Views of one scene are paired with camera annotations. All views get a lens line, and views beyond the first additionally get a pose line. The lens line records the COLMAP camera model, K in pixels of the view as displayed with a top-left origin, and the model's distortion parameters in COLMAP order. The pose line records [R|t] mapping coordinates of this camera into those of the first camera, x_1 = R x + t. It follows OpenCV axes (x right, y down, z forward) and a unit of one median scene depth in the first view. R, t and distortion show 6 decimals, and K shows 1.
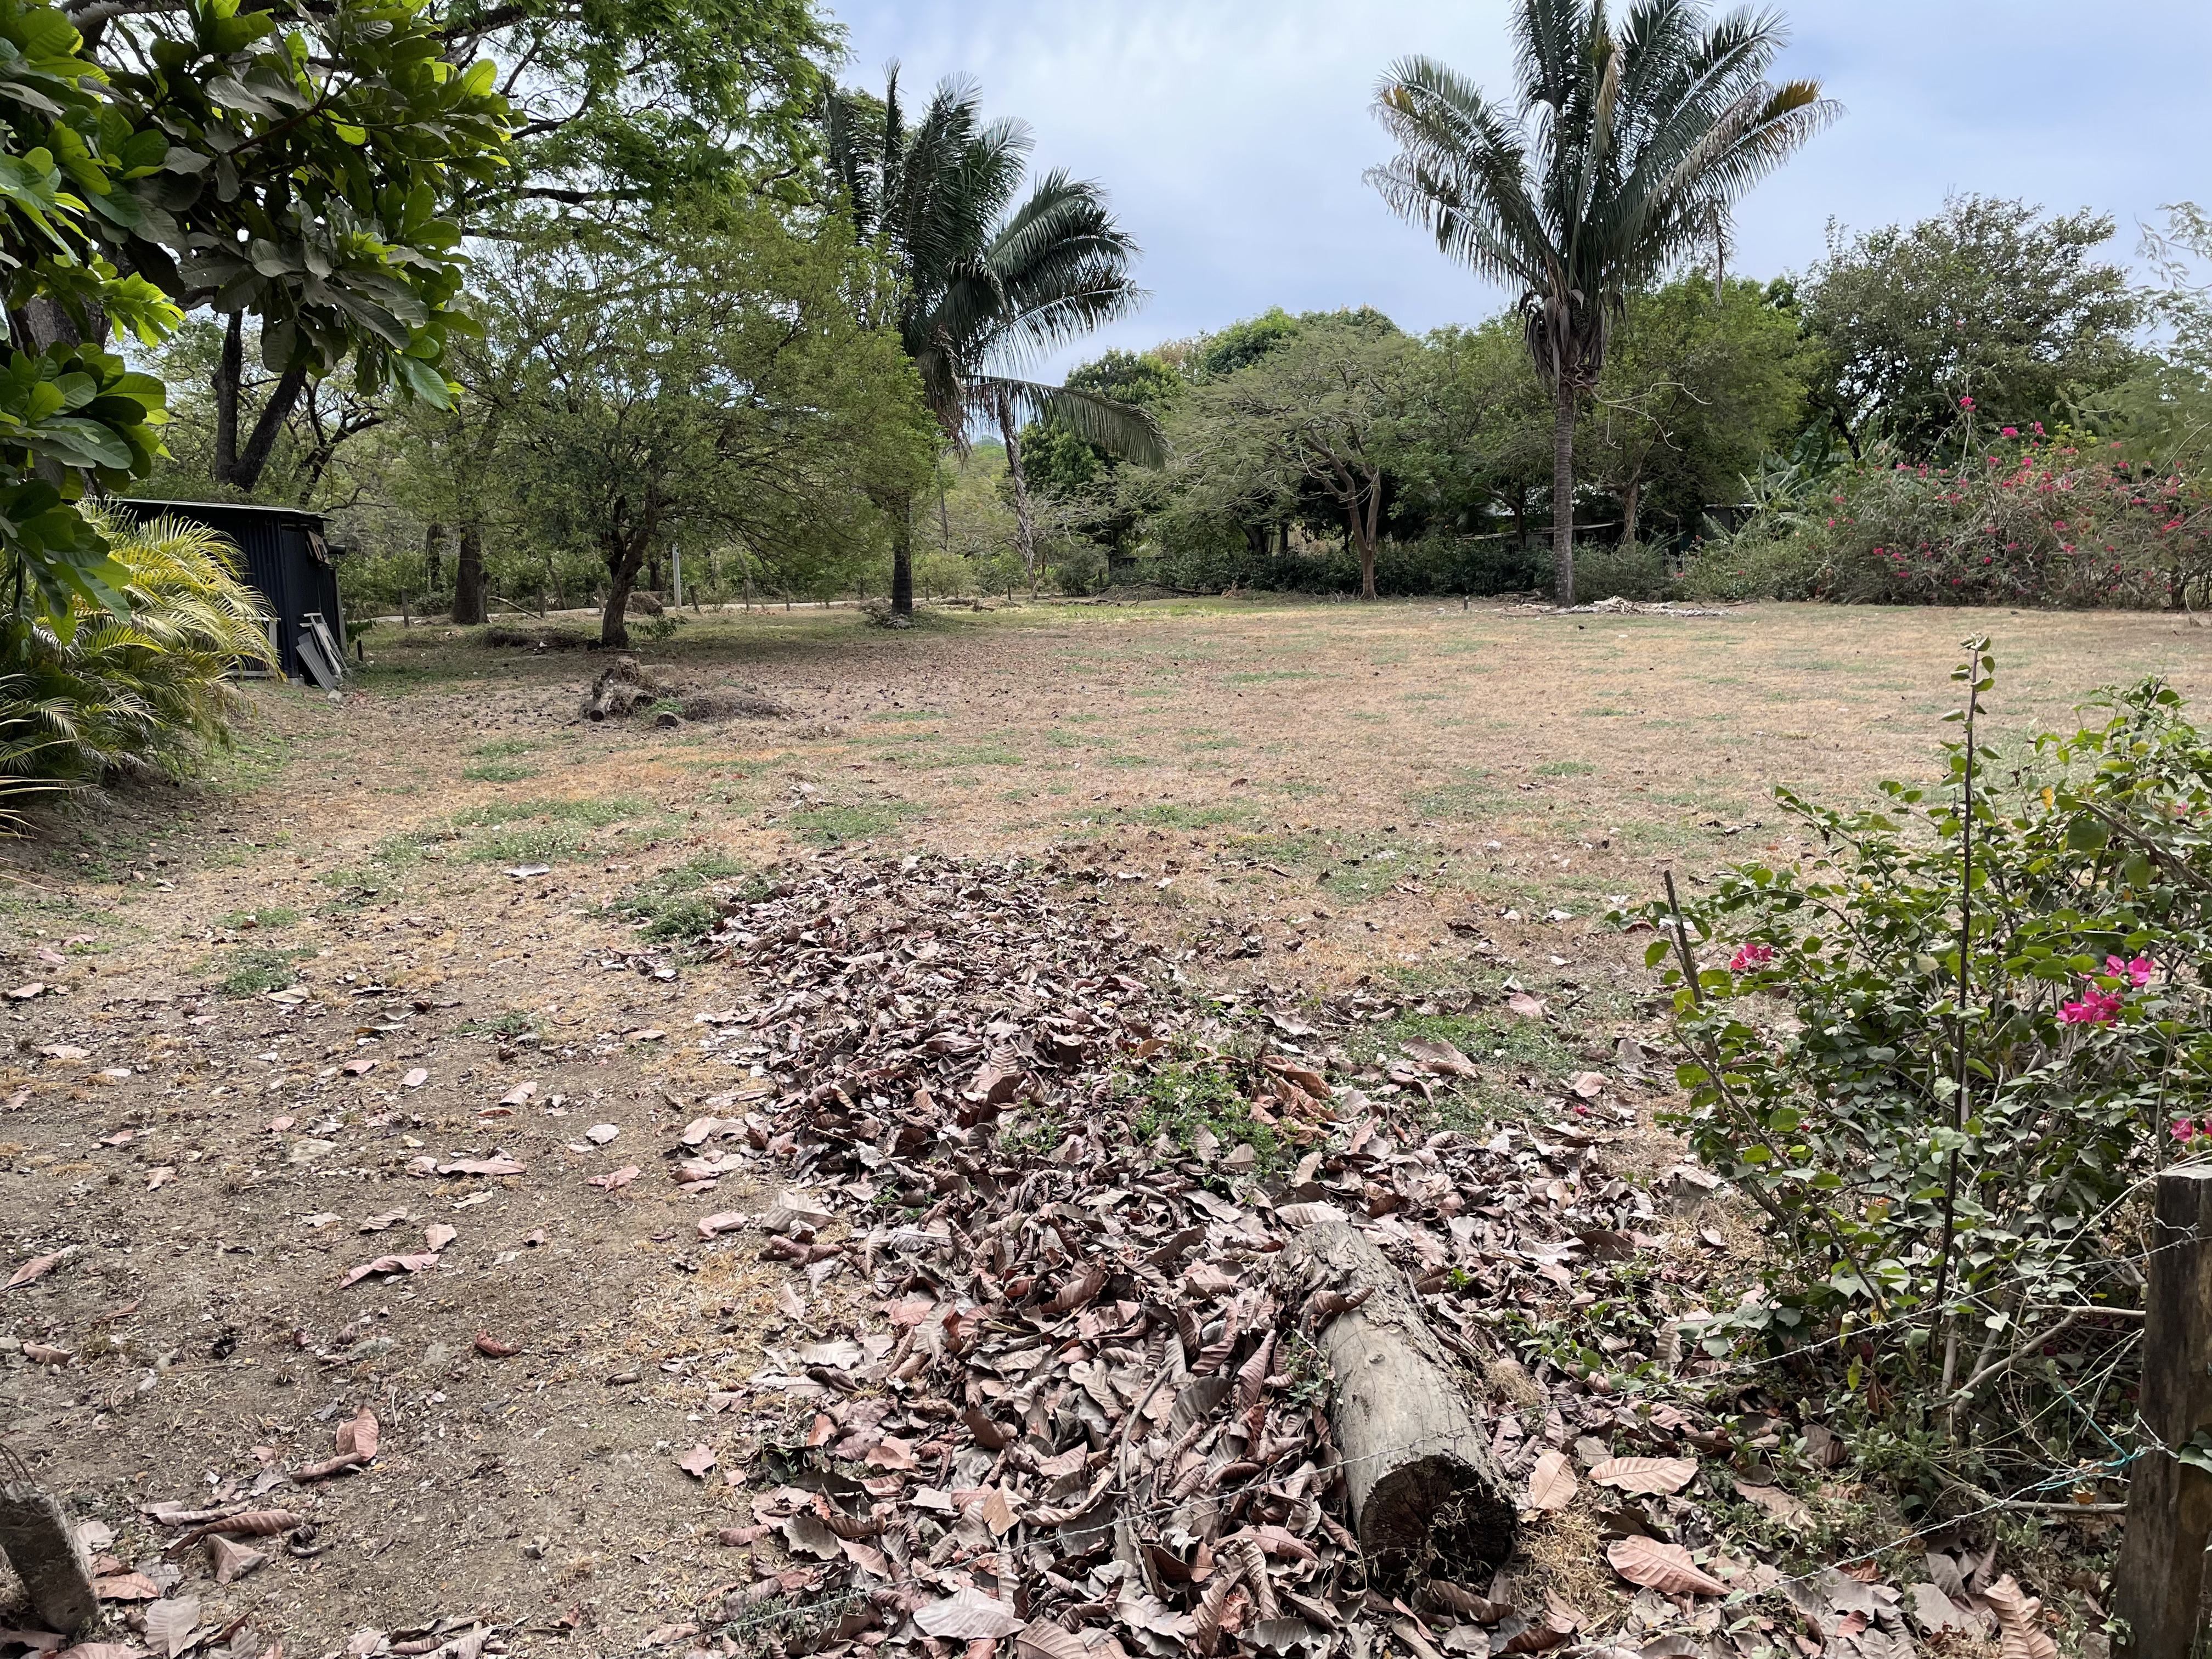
lens RADIAL K [[1687.2, 0, 1104.9], [0, 1687.2, 835.3], [0, 0, 1]] dist [0.006452, -0.012513]
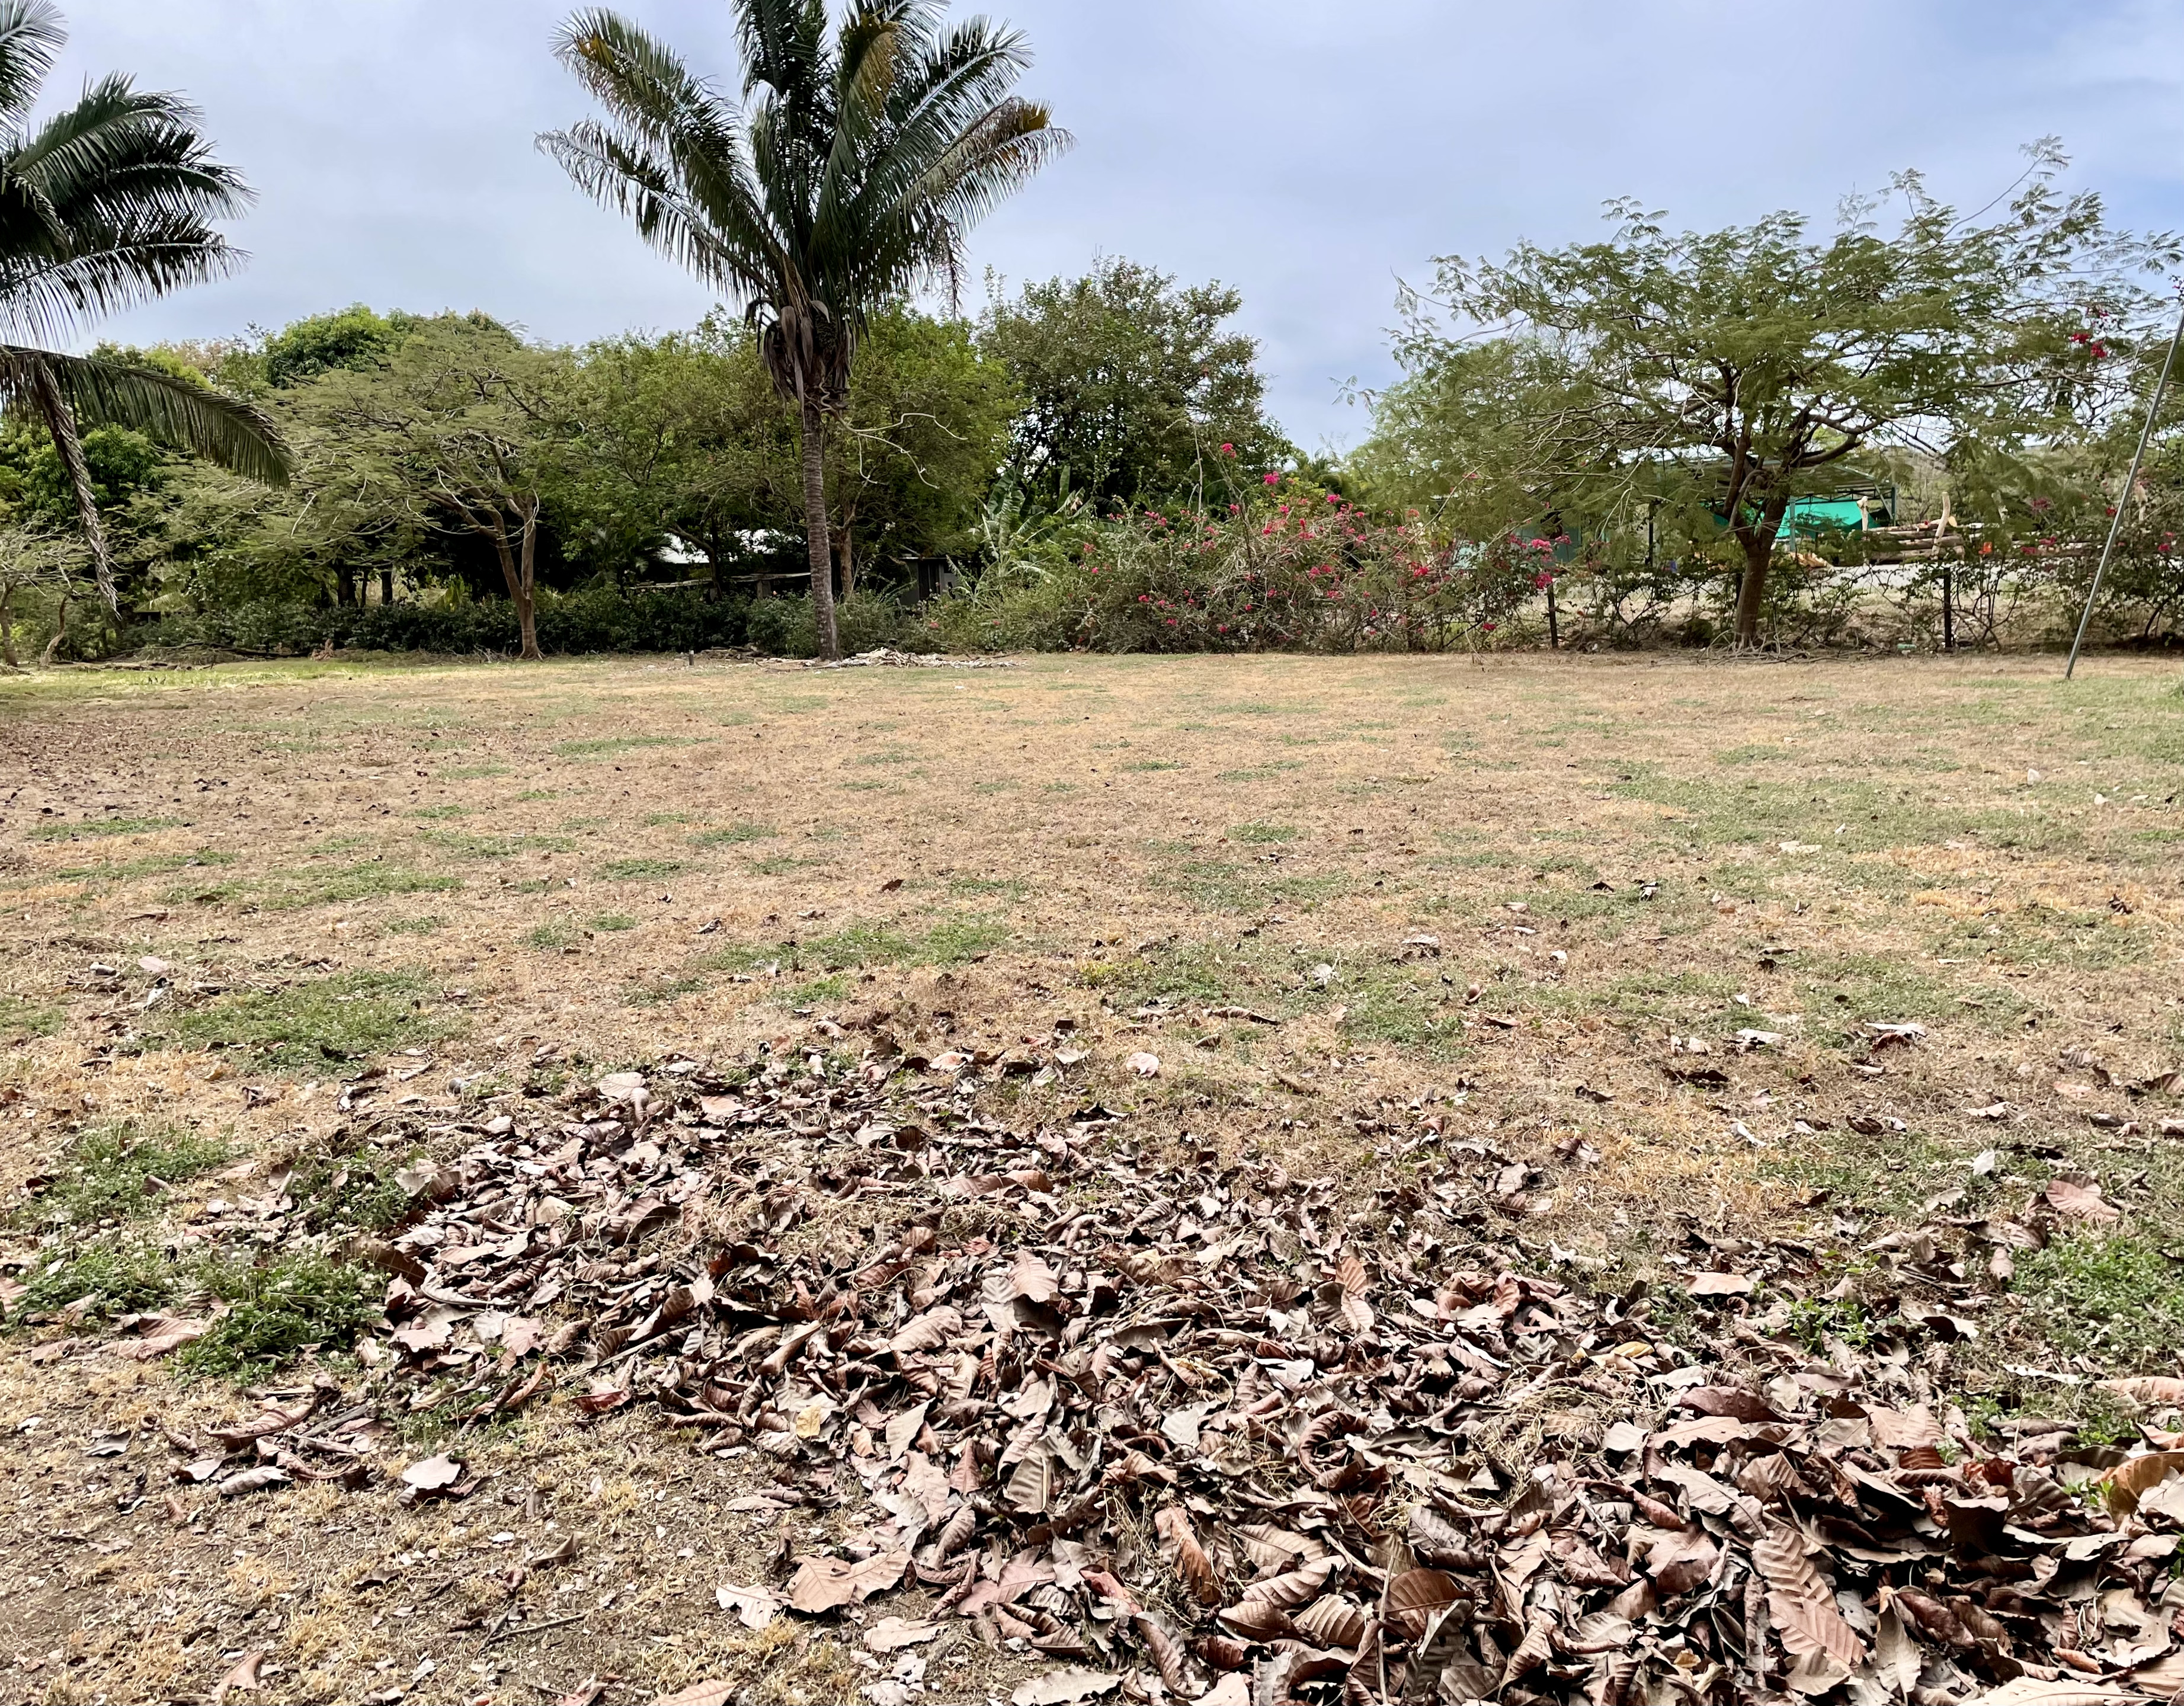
lens RADIAL K [[1706.4, 0, 1093.3], [0, 1706.4, 849.7], [0, 0, 1]] dist [-0.010641, -0.018482]
pose [[0.822209, -0.072912, 0.564496, -0.117669], [0.091391, 0.995805, -0.004493, -0.020309], [-0.561801, 0.055284, 0.825423, 0.191044]]
